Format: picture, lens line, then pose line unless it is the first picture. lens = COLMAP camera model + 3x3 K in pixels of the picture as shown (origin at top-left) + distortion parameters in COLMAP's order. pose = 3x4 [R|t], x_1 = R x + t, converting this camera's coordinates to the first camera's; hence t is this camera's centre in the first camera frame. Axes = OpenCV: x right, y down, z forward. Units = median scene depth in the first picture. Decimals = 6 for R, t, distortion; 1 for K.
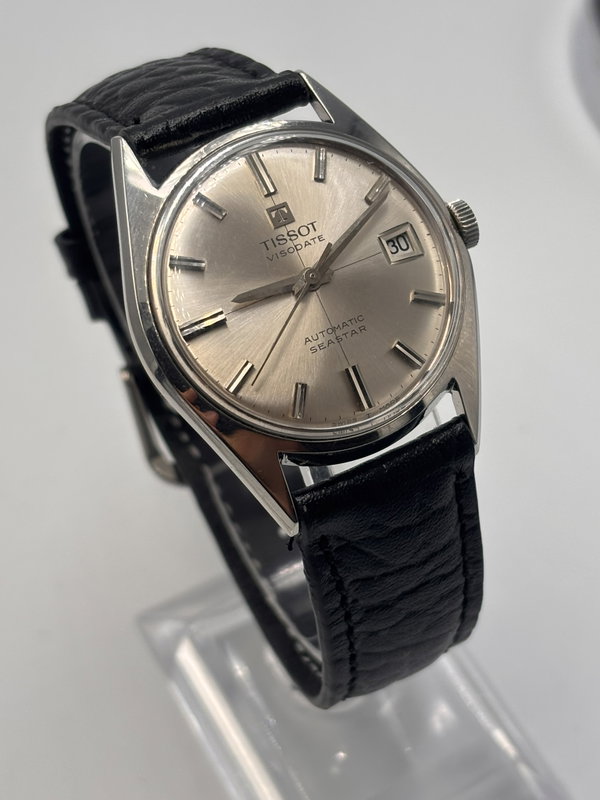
lens RADIAL K [[1691.2, 0, 288.1], [0, 1691.2, 388.1], [0, 0, 1]] dist [0.456901, 0.000000]
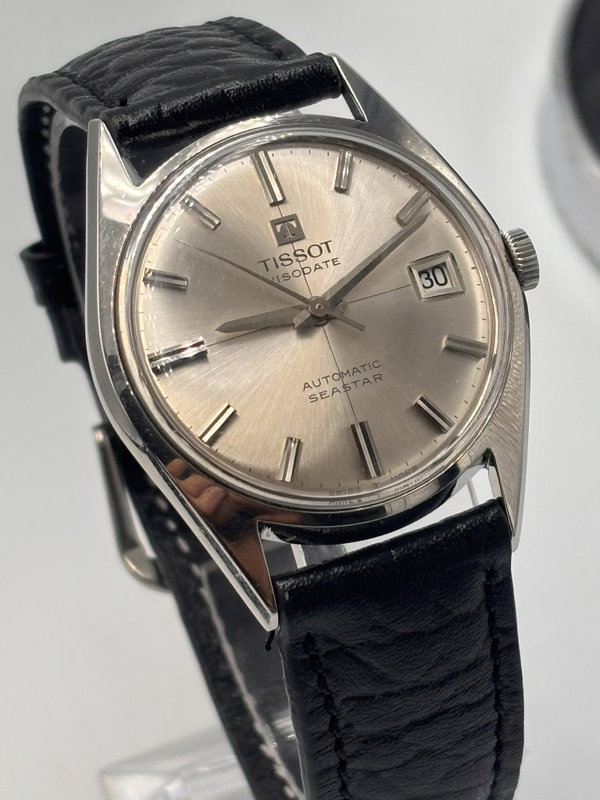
lens RADIAL K [[2896.7, 0, 302.6], [0, 2896.7, 419.1], [0, 0, 1]] dist [0.502745, 0.000000]
pose [[0.995540, 0.075342, -0.056780, 0.085291], [-0.078045, 0.995842, -0.046992, 0.050006], [0.053004, 0.051214, 0.997280, -0.353335]]
